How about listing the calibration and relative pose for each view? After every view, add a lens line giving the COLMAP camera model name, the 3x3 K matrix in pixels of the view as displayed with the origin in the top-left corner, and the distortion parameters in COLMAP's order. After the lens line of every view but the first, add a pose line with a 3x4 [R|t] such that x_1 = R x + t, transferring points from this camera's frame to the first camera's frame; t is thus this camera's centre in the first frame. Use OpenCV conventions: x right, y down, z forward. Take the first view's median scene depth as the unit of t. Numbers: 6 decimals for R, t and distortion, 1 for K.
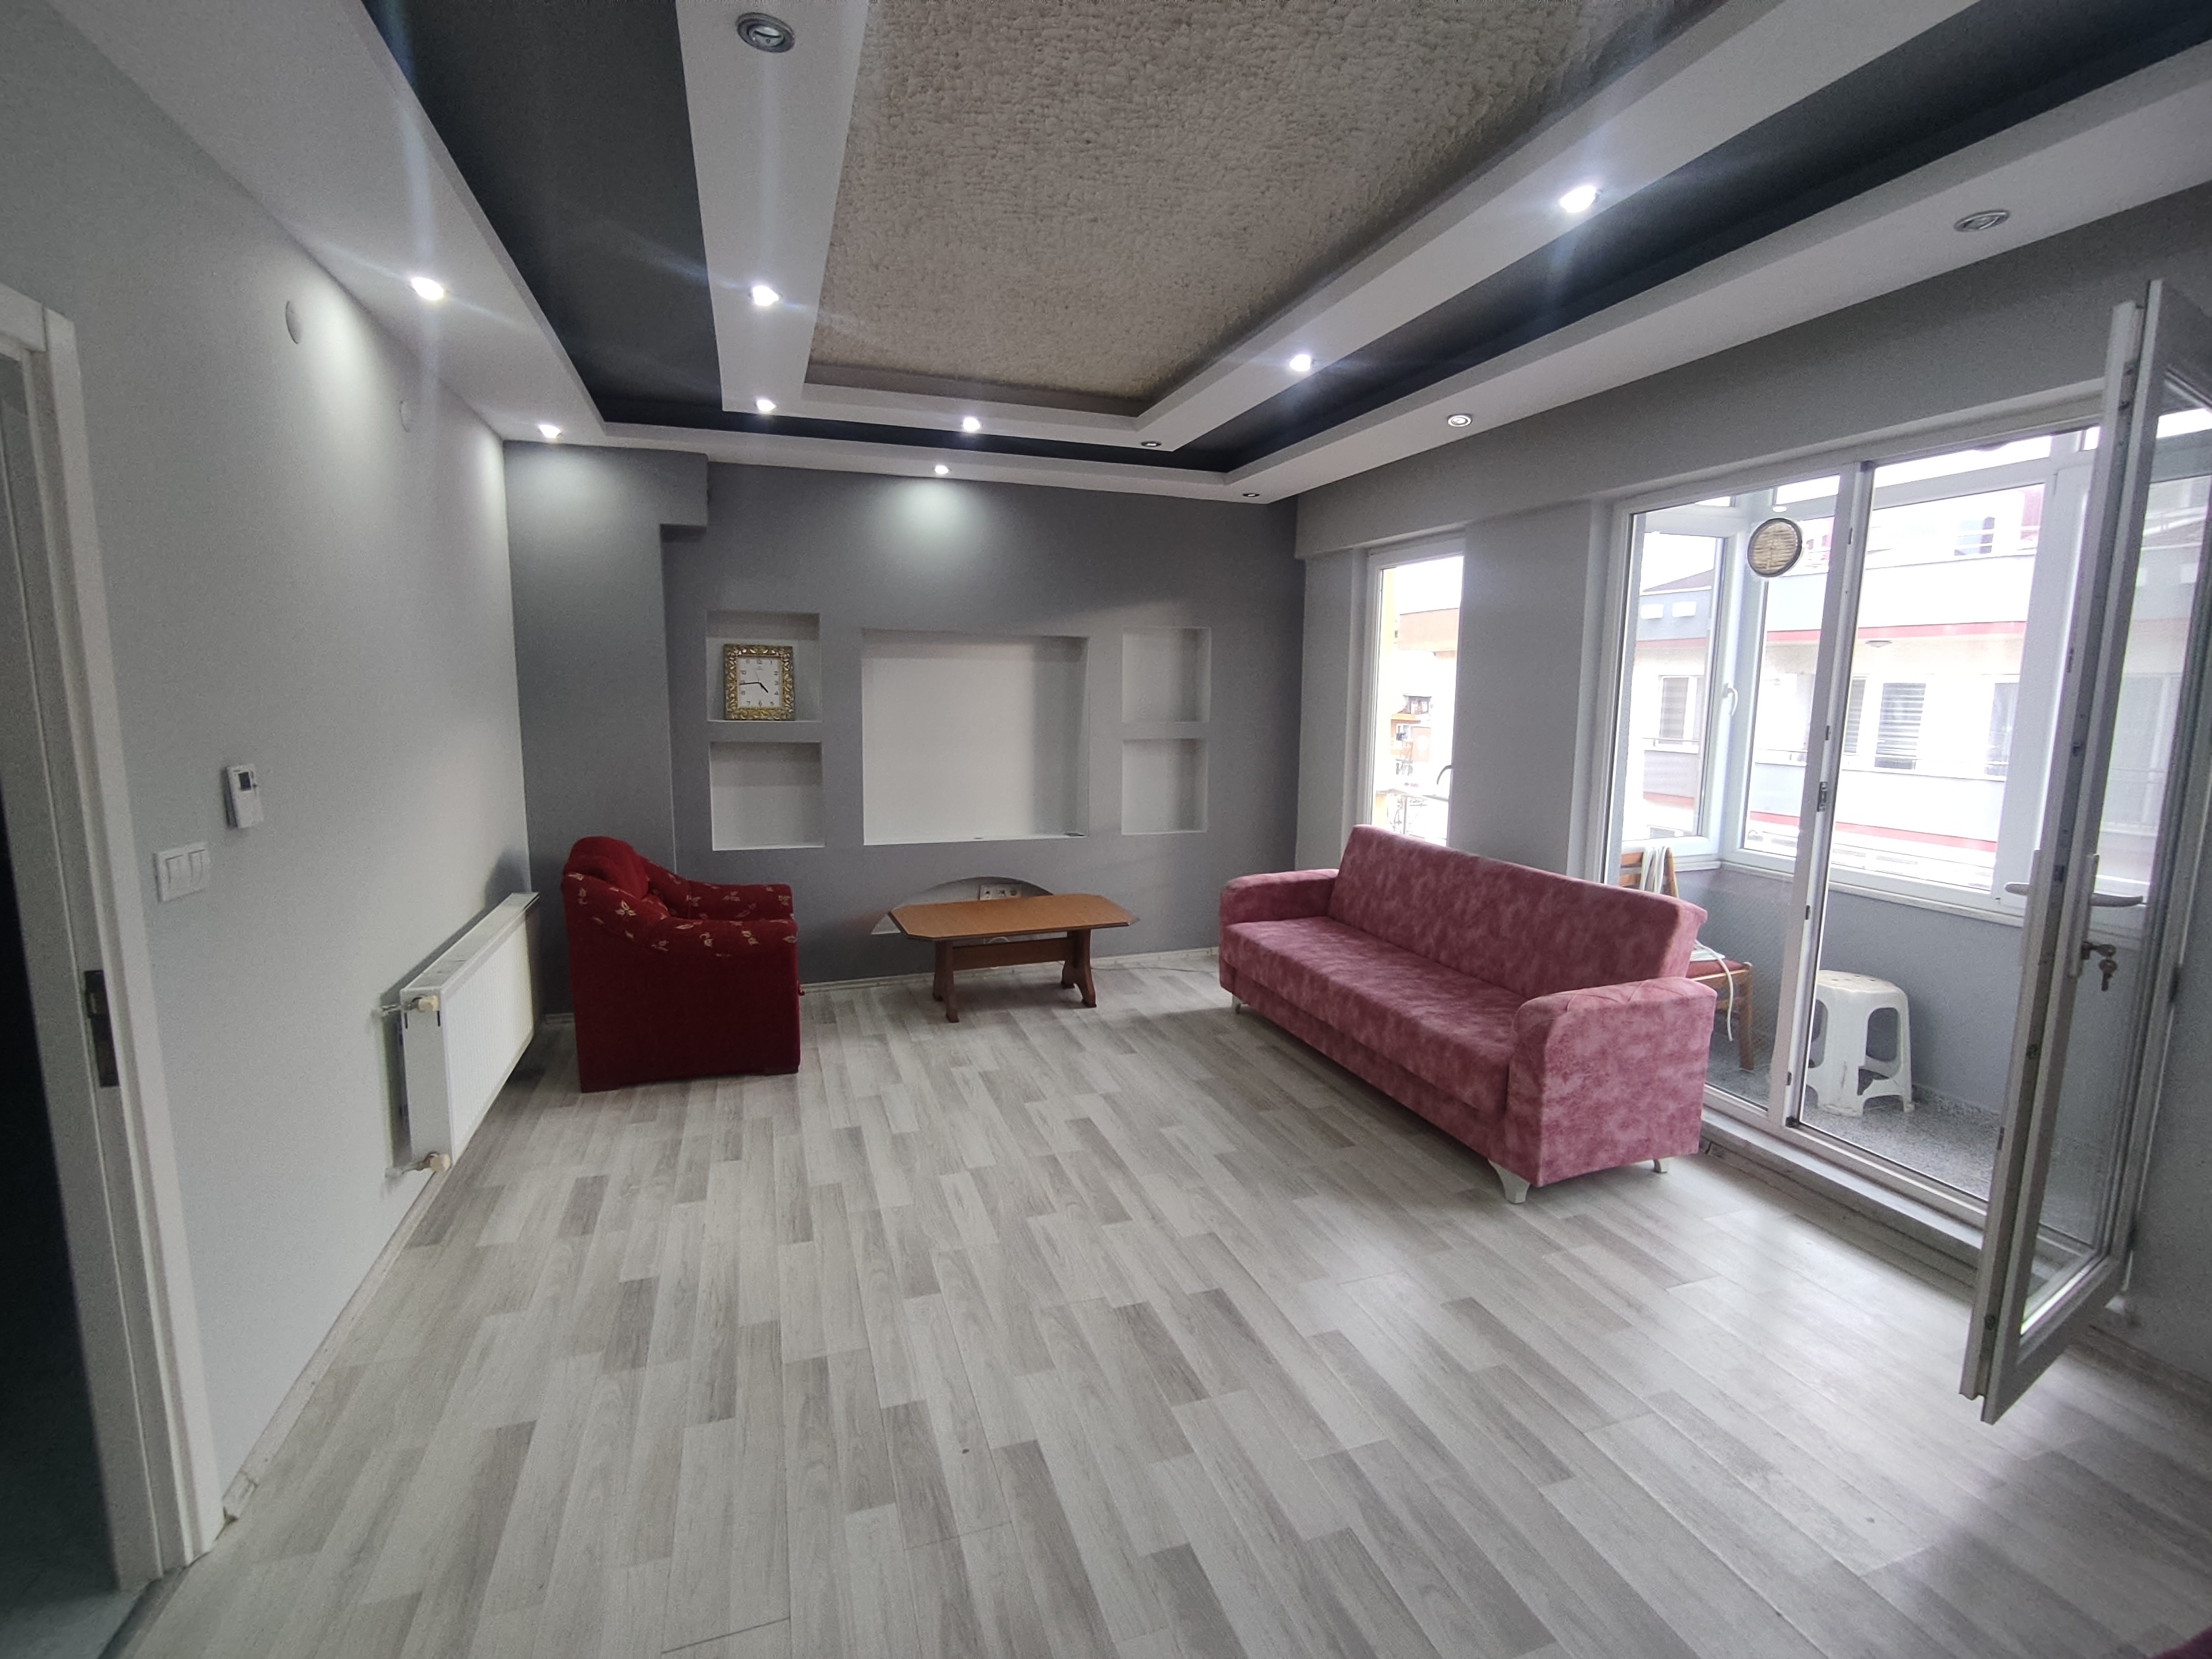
lens RADIAL K [[1011.2, 0, 1093.1], [0, 1011.2, 823.0], [0, 0, 1]] dist [-0.051706, 0.035140]
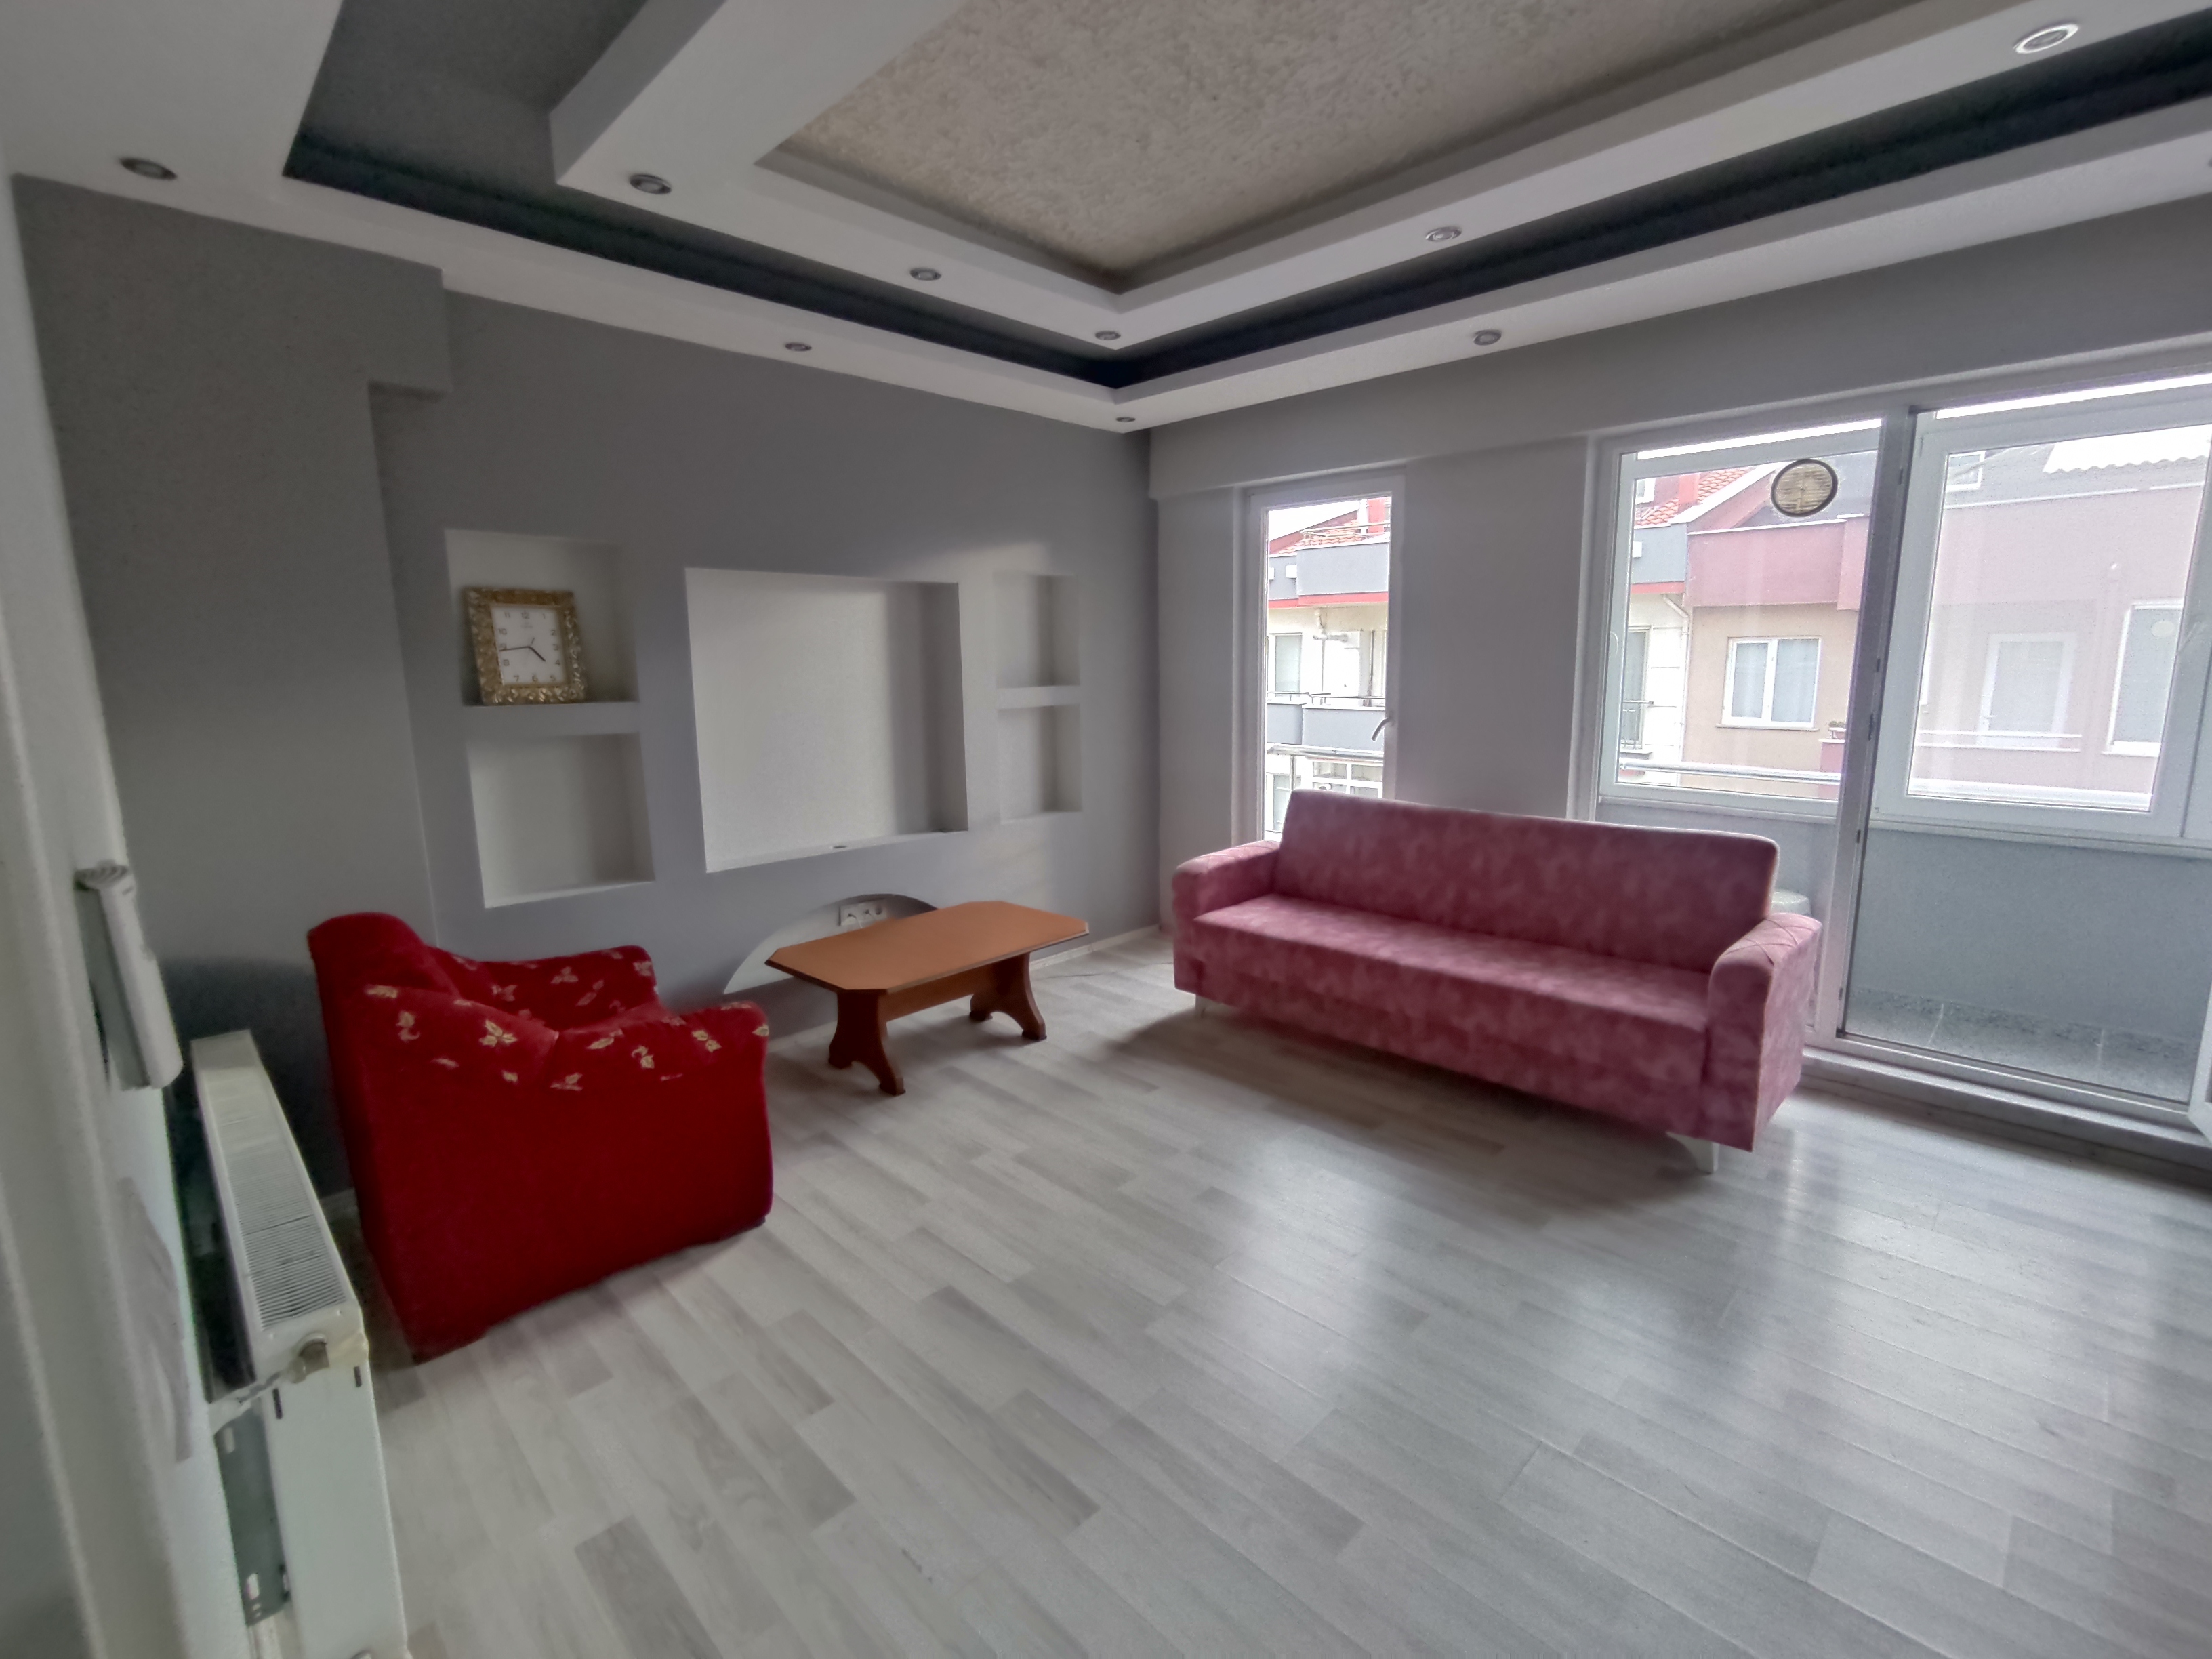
lens RADIAL K [[1011.2, 0, 1093.1], [0, 1011.2, 823.0], [0, 0, 1]] dist [-0.051706, 0.035140]
pose [[0.897085, -0.093690, 0.431810, -0.443583], [0.081471, 0.995578, 0.046757, -0.037655], [-0.434281, -0.006765, 0.900752, 0.376998]]
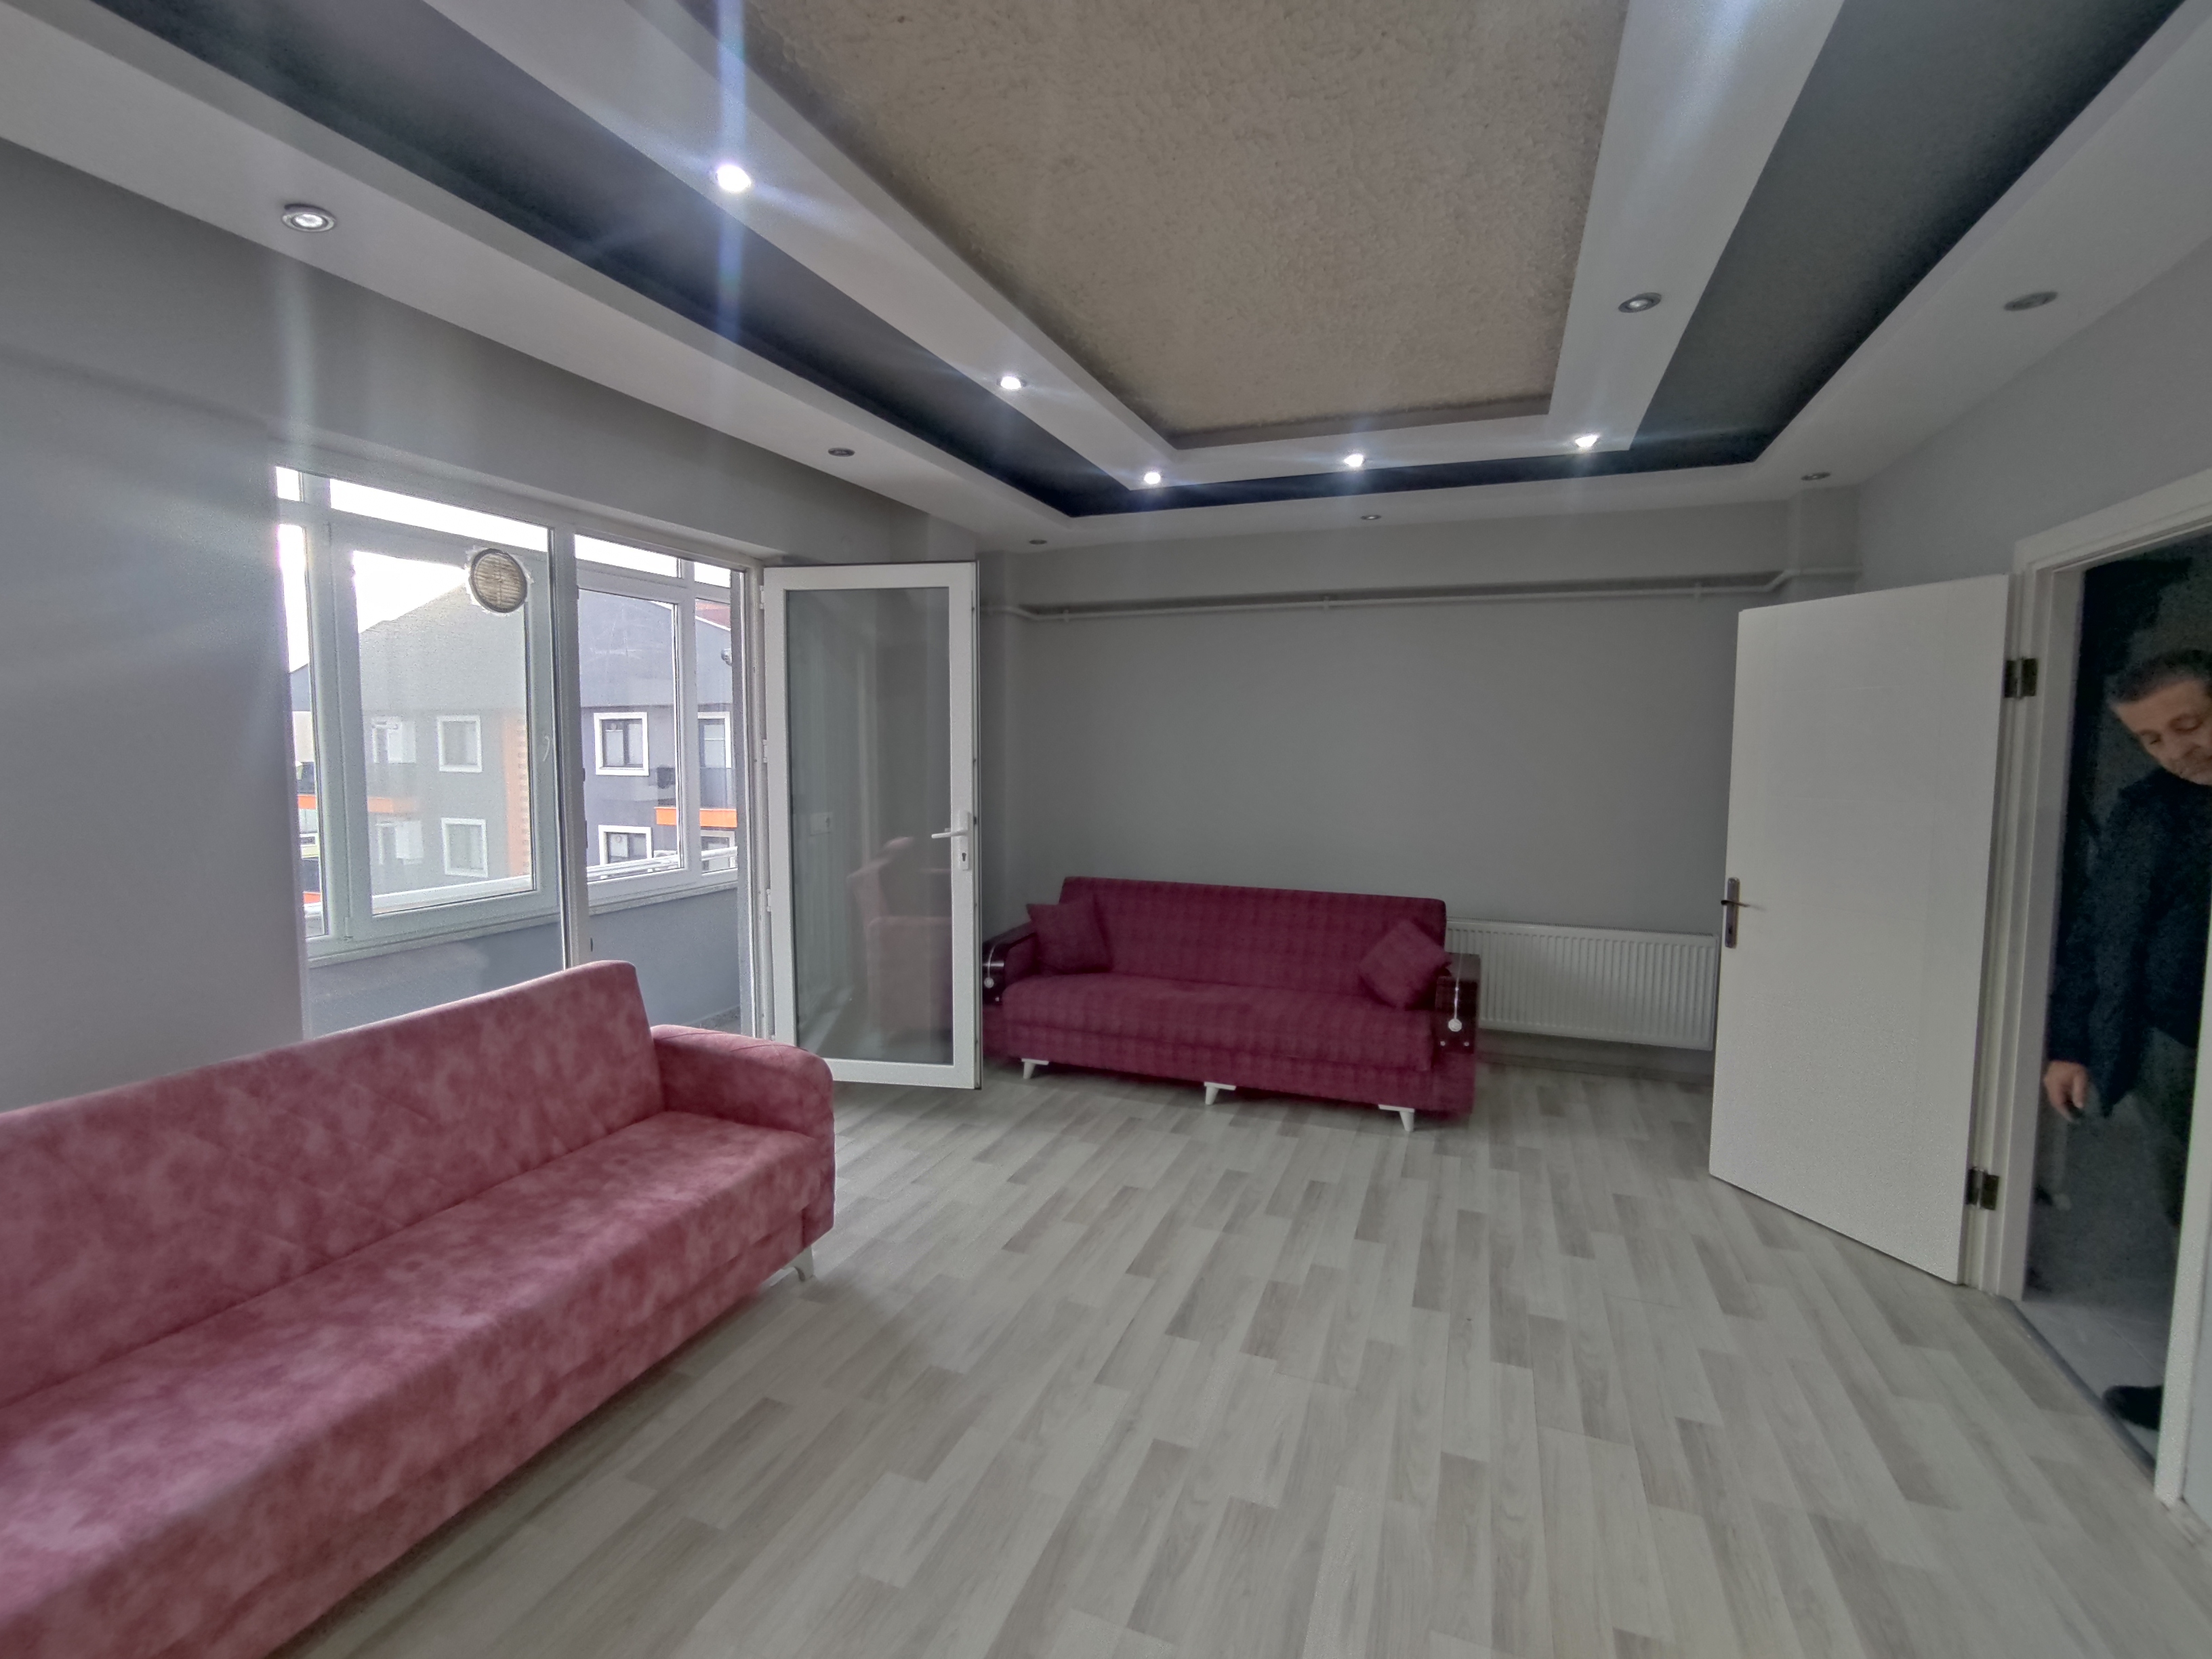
lens RADIAL K [[1011.2, 0, 1093.1], [0, 1011.2, 823.0], [0, 0, 1]] dist [-0.051706, 0.035140]
pose [[-0.770088, -0.061411, 0.634975, -0.335499], [0.076825, 0.979184, 0.187872, -0.183368], [-0.633295, 0.193460, -0.749340, 1.347439]]
